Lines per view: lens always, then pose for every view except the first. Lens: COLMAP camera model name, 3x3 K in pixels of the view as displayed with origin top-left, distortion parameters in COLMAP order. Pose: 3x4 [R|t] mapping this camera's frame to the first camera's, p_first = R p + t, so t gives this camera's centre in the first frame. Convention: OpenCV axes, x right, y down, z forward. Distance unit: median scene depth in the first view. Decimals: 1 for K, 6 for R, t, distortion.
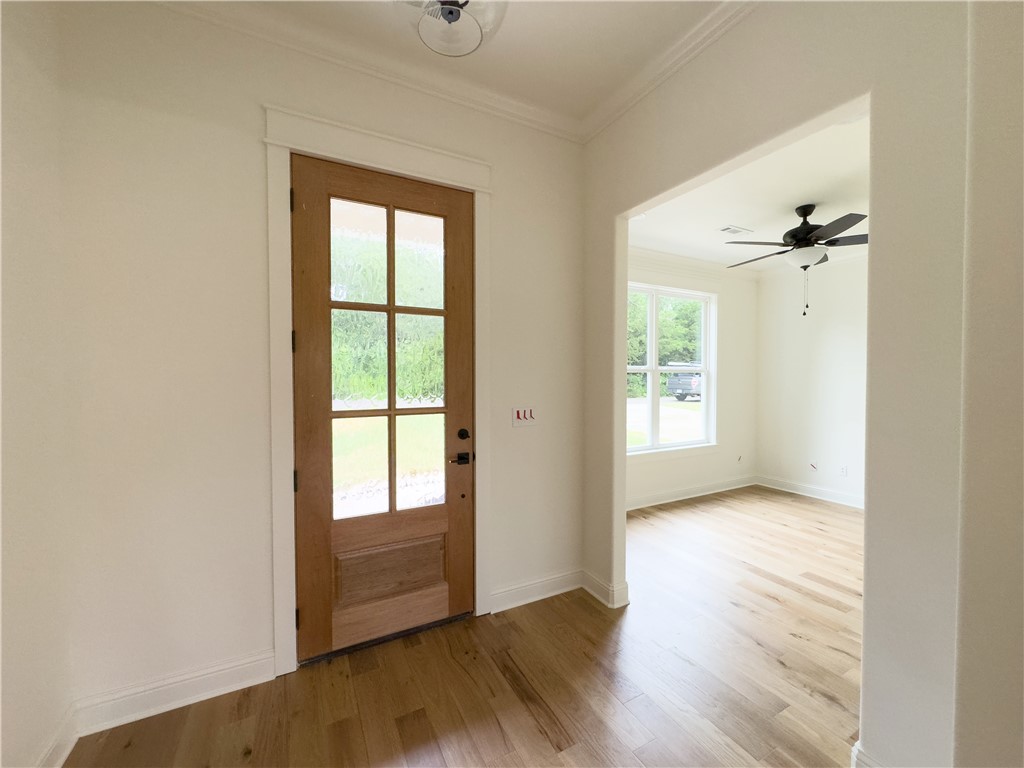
lens RADIAL K [[407.9, 0, 512.0], [0, 407.9, 384.0], [0, 0, 1]] dist [0.000812, 0.000018]
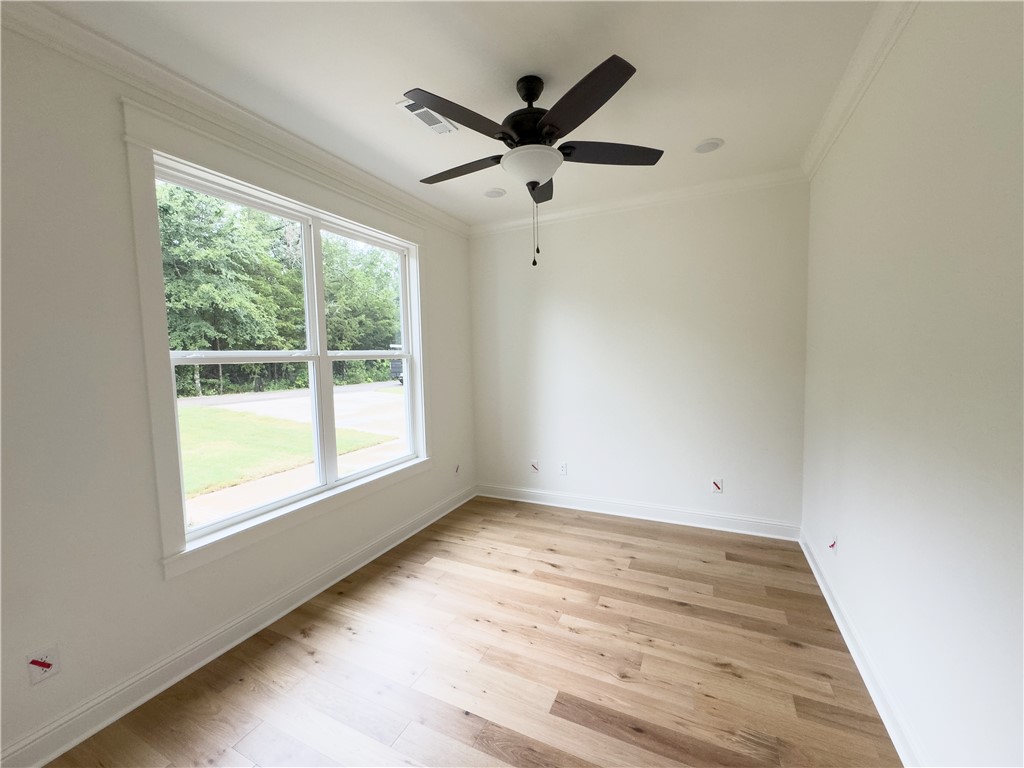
lens RADIAL K [[407.9, 0, 512.0], [0, 407.9, 384.0], [0, 0, 1]] dist [0.000812, 0.000018]
pose [[0.802381, -0.062399, 0.593541, 0.224947], [0.037176, 0.997814, 0.054643, -0.017487], [-0.595653, -0.021779, 0.802947, 0.375975]]
